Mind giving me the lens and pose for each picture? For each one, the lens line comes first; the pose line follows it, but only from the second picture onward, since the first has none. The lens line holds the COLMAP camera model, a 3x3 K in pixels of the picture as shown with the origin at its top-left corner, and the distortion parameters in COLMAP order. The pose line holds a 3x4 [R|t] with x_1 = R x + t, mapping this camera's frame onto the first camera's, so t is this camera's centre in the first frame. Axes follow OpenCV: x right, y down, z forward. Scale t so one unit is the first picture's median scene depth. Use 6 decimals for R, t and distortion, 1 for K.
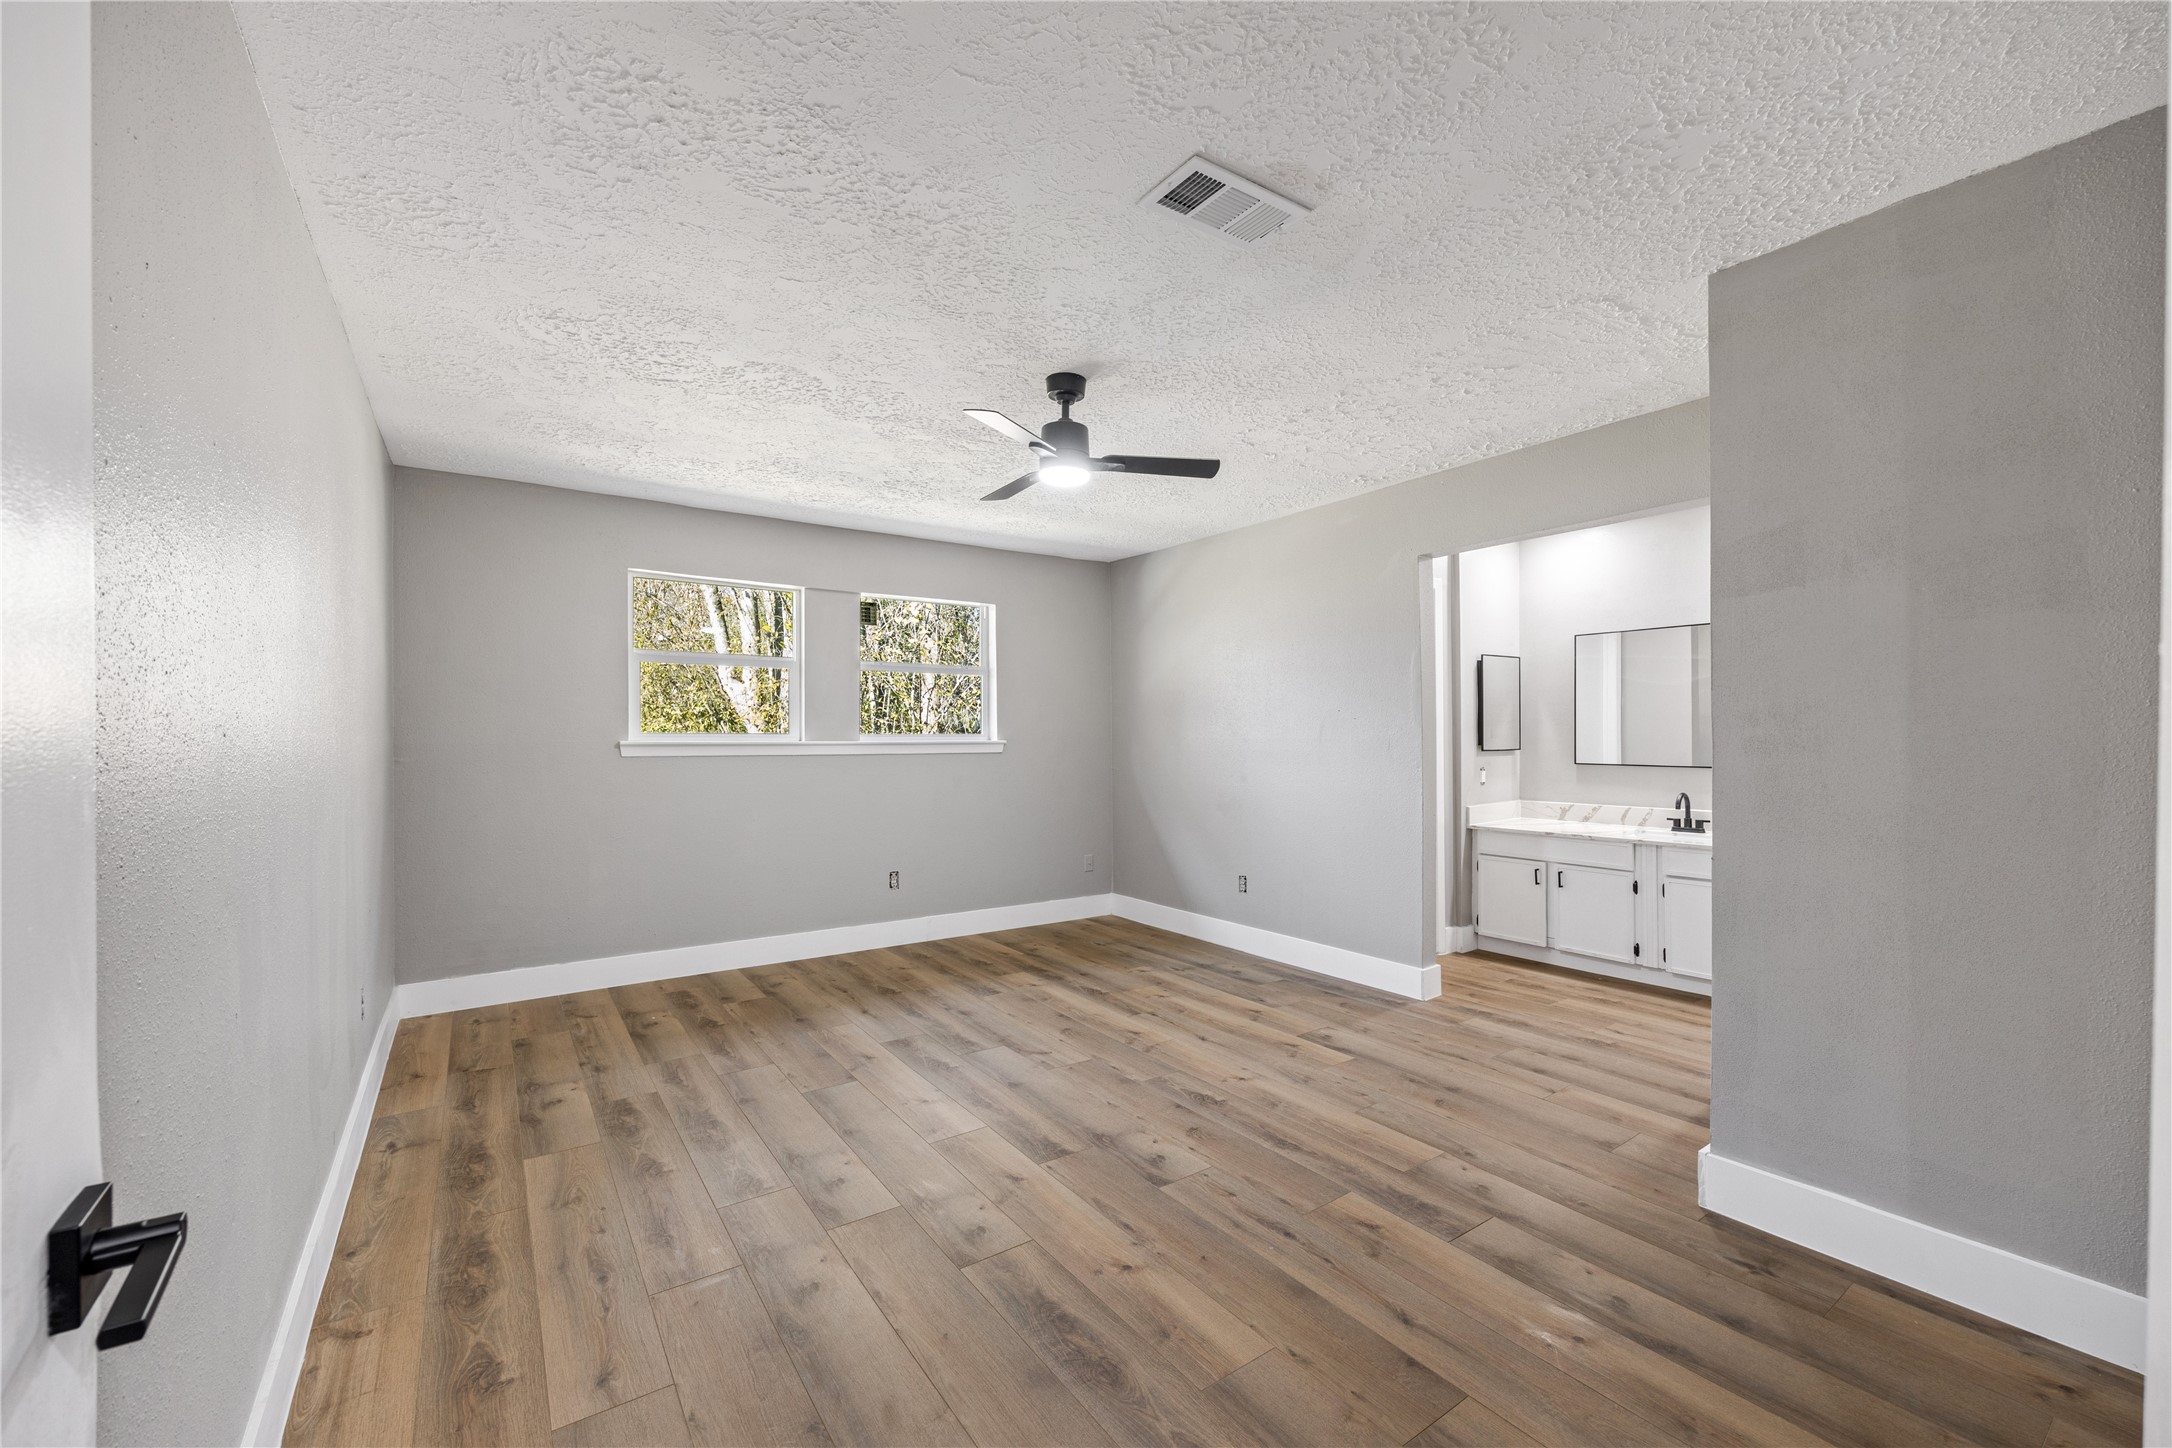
lens RADIAL K [[889.3, 0, 1086.0], [0, 889.3, 724.0], [0, 0, 1]] dist [-0.002111, -0.000145]
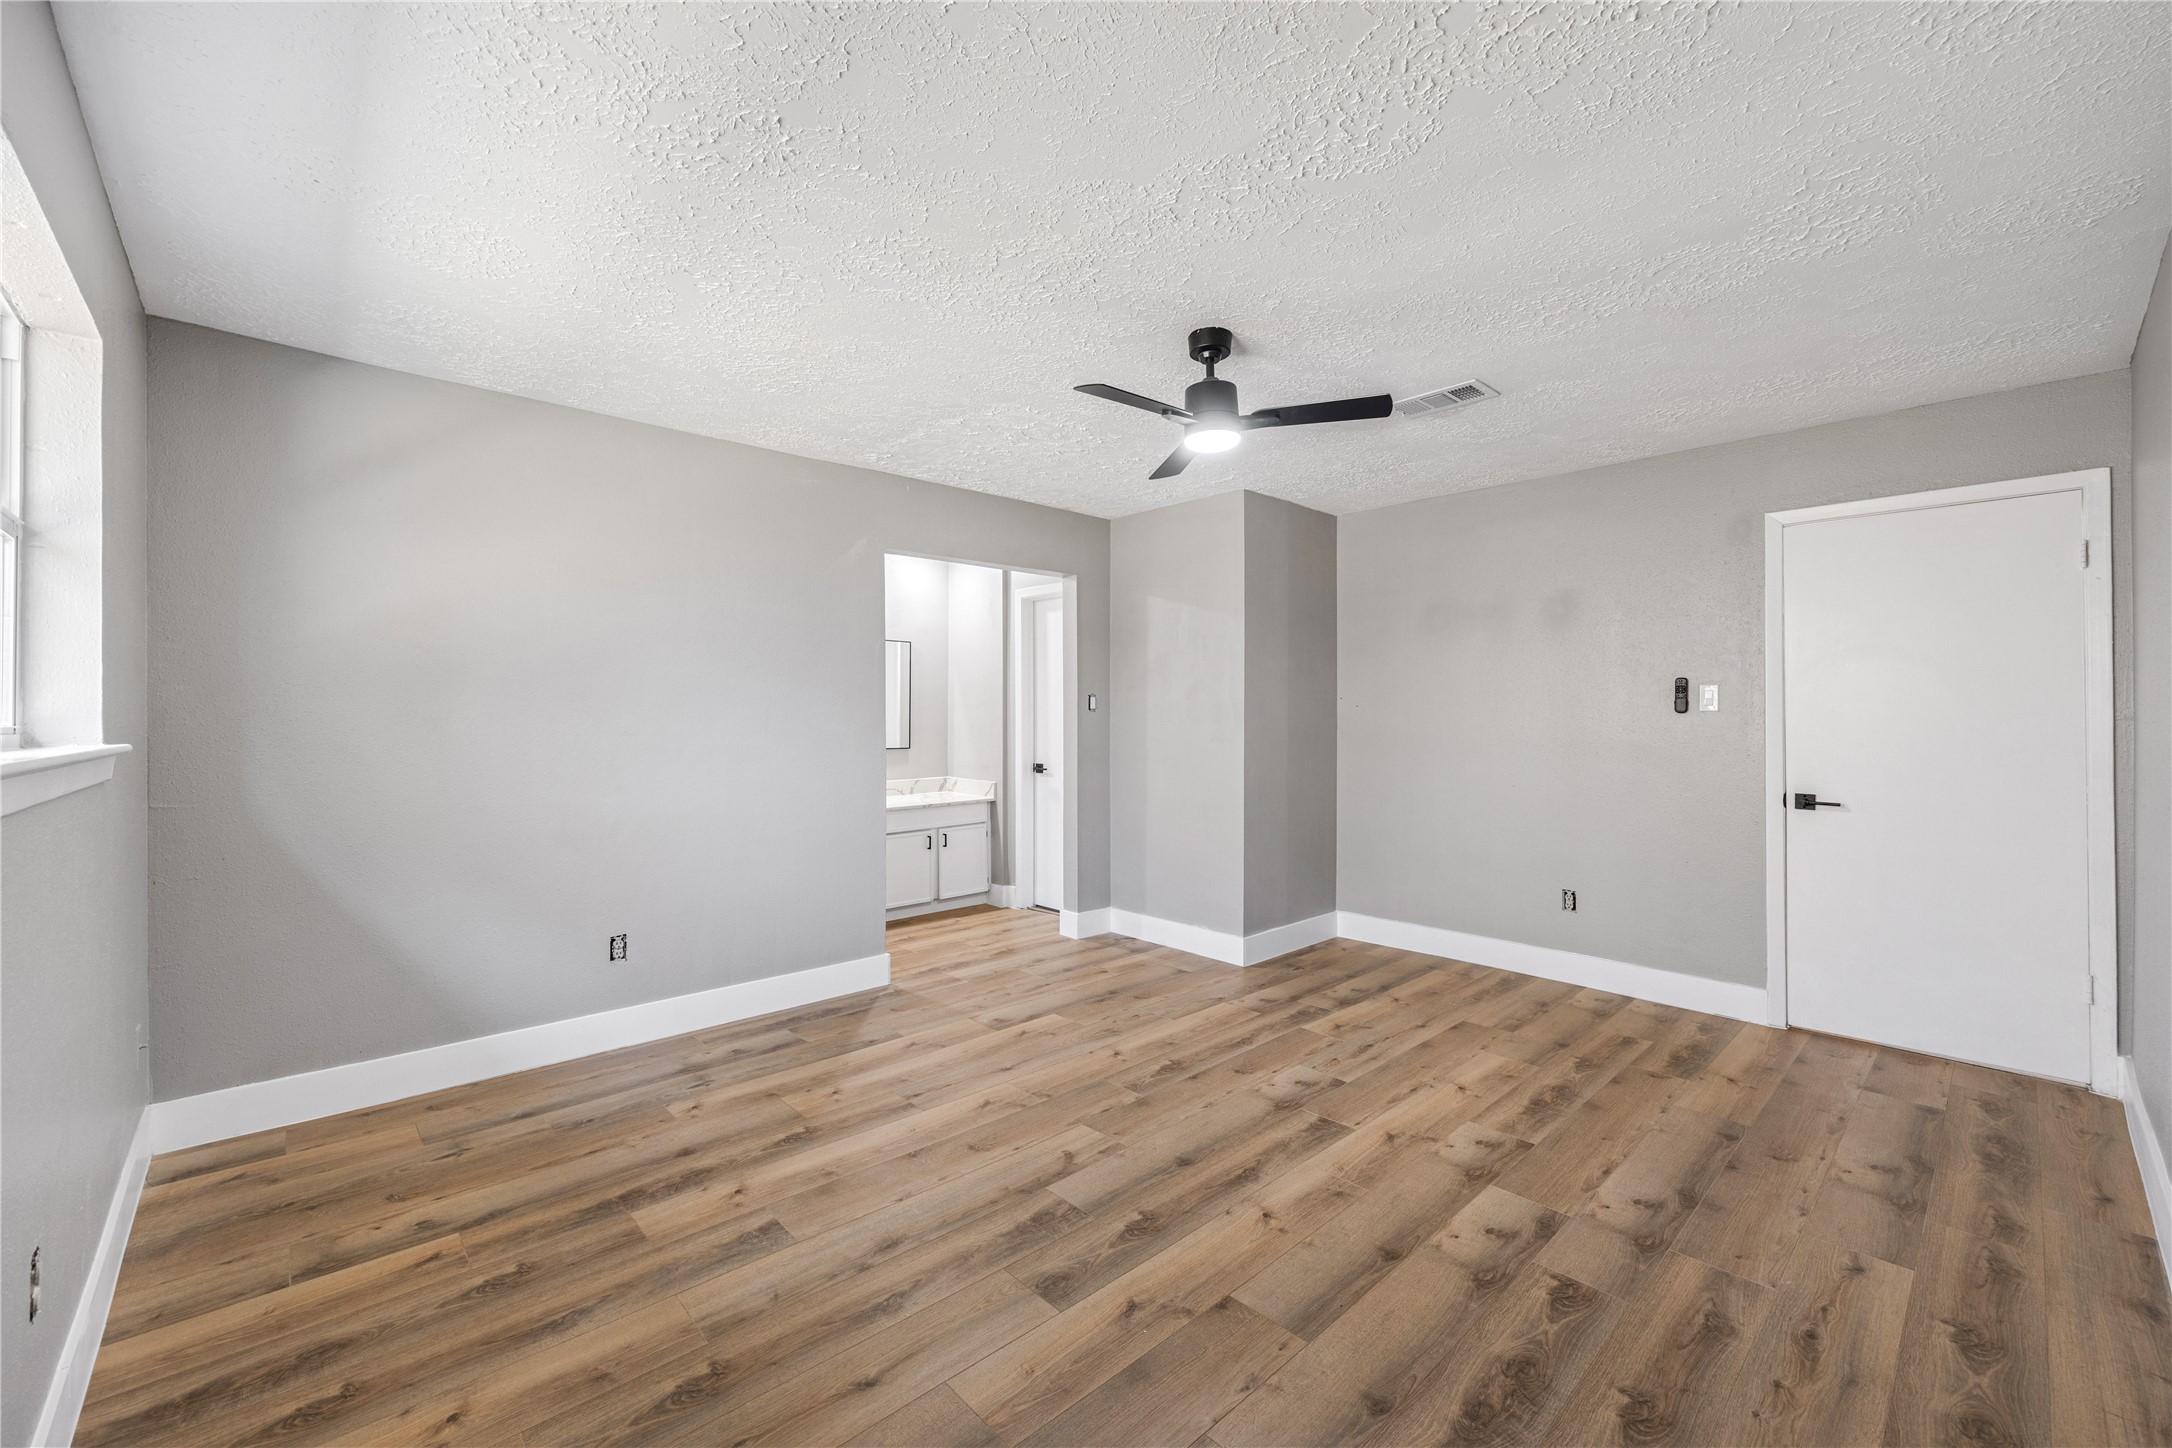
lens RADIAL K [[889.3, 0, 1086.0], [0, 889.3, 724.0], [0, 0, 1]] dist [-0.002111, -0.000145]
pose [[-0.161533, -0.000736, 0.986867, -0.811650], [-0.010893, 0.999940, -0.001038, 0.015690], [-0.986807, -0.010918, -0.161531, 1.163769]]
